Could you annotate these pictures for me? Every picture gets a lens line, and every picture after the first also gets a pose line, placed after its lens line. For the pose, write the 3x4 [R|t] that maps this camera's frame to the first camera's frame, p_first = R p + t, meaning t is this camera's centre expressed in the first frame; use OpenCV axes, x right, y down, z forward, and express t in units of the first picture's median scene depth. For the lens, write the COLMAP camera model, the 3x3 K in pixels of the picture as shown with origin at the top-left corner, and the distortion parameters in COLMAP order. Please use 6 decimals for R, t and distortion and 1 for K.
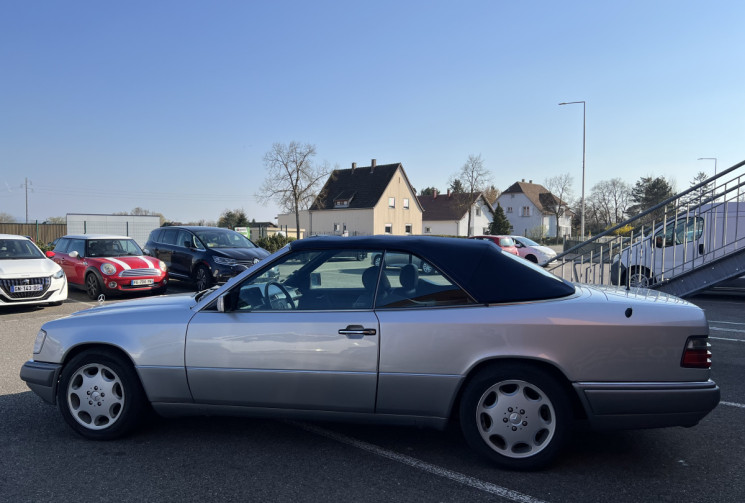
lens RADIAL K [[562.4, 0, 376.4], [0, 562.4, 253.2], [0, 0, 1]] dist [0.066459, -0.077374]
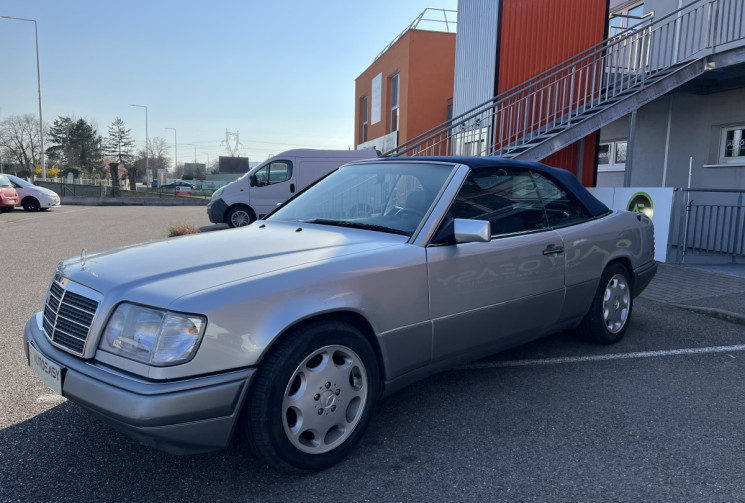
lens RADIAL K [[560.7, 0, 378.1], [0, 560.7, 251.1], [0, 0, 1]] dist [0.073997, -0.086638]
pose [[0.555412, -0.085929, 0.827124, -0.263806], [0.008649, 0.995190, 0.097582, 0.009034], [-0.831530, -0.047044, 0.553484, 0.172288]]
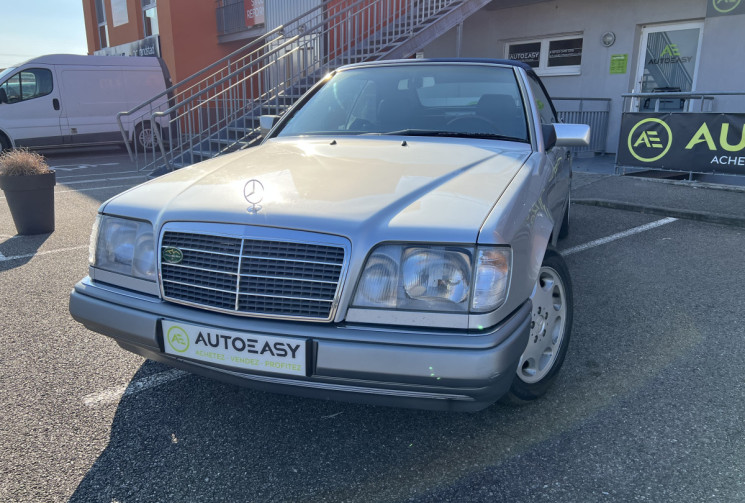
lens RADIAL K [[562.4, 0, 376.4], [0, 562.4, 253.2], [0, 0, 1]] dist [0.066459, -0.077374]
pose [[0.163694, -0.252122, 0.953750, -0.293462], [0.029050, 0.967604, 0.250798, 0.009625], [-0.986083, -0.013347, 0.165715, 0.317492]]
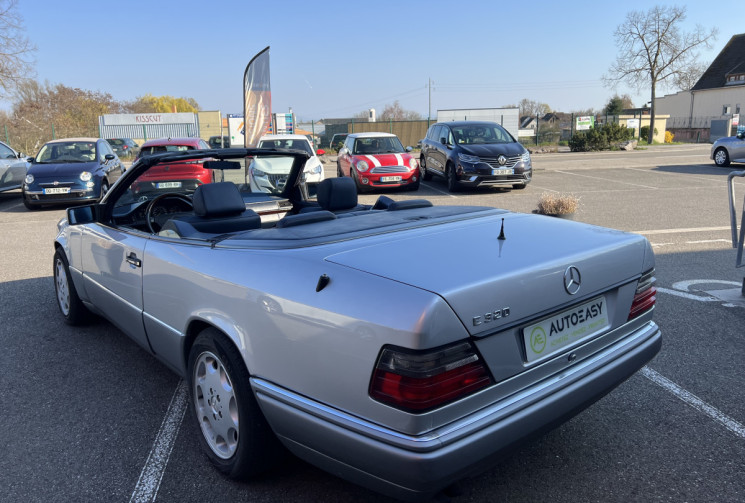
lens RADIAL K [[562.4, 0, 376.4], [0, 562.4, 253.2], [0, 0, 1]] dist [0.066459, -0.077374]
pose [[0.788374, 0.107236, -0.605778, 0.209382], [0.009277, 0.982506, 0.185999, -0.007943], [0.615127, -0.152257, 0.773587, 0.150051]]
